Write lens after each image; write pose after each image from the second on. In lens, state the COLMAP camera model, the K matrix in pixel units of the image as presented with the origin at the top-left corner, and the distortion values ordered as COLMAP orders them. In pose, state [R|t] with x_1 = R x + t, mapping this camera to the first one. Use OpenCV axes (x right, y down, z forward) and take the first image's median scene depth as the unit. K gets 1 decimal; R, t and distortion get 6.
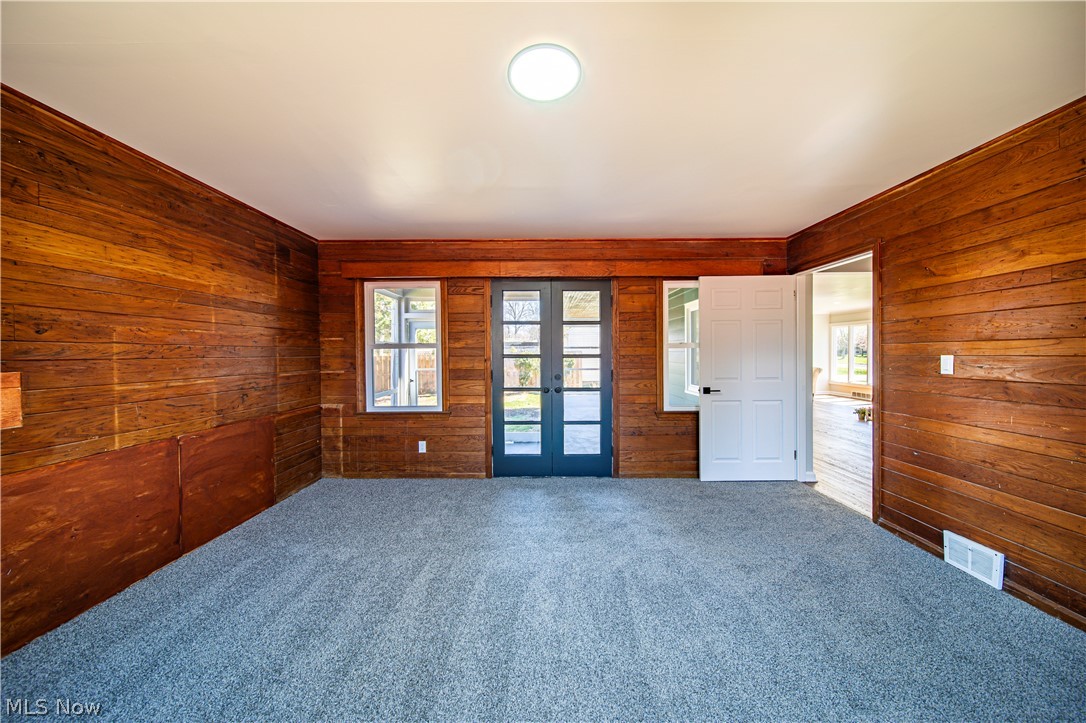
lens RADIAL K [[379.1, 0, 544.4], [0, 379.1, 354.5], [0, 0, 1]] dist [0.000804, 0.000055]
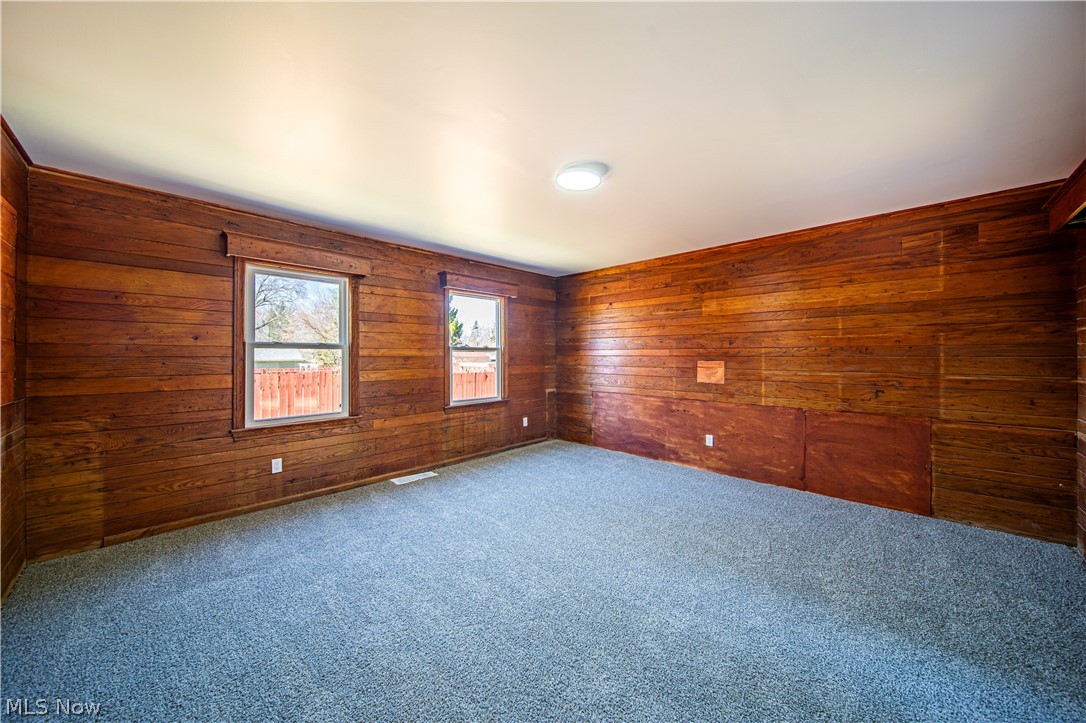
lens RADIAL K [[379.1, 0, 543.3], [0, 379.1, 359.3], [0, 0, 1]] dist [0.000804, 0.000055]
pose [[-0.694046, 0.005684, -0.719909, 0.828763], [-0.003416, 0.999932, 0.011188, 0.008592], [0.719923, 0.010225, -0.693979, 1.328603]]
